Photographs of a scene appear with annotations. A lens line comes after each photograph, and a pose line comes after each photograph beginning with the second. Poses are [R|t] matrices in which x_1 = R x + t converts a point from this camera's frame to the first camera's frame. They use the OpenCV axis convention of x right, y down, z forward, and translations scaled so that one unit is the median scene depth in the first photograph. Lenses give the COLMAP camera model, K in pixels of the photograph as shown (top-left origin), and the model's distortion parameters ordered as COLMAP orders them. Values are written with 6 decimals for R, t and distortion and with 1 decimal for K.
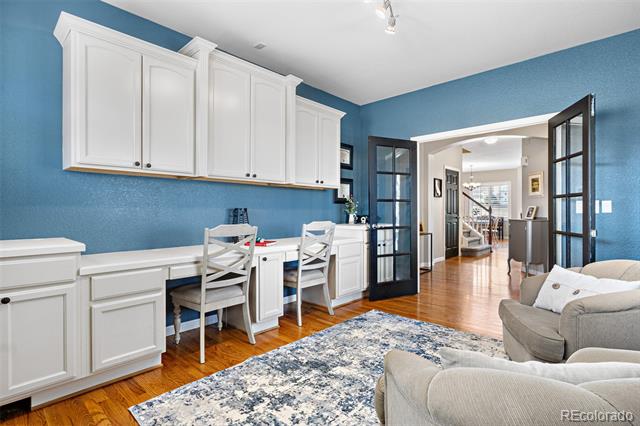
lens RADIAL K [[324.2, 0, 322.2], [0, 324.2, 212.6], [0, 0, 1]] dist [0.003528, 0.002657]
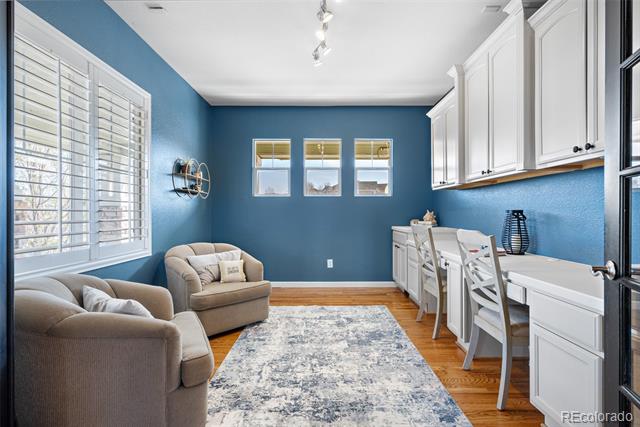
lens RADIAL K [[324.2, 0, 320.9], [0, 324.2, 213.1], [0, 0, 1]] dist [0.003528, 0.002657]
pose [[-0.732634, 0.003910, -0.680611, 0.841958], [0.000196, 0.999985, 0.005535, -0.011842], [0.680622, 0.003922, -0.732624, 1.648338]]
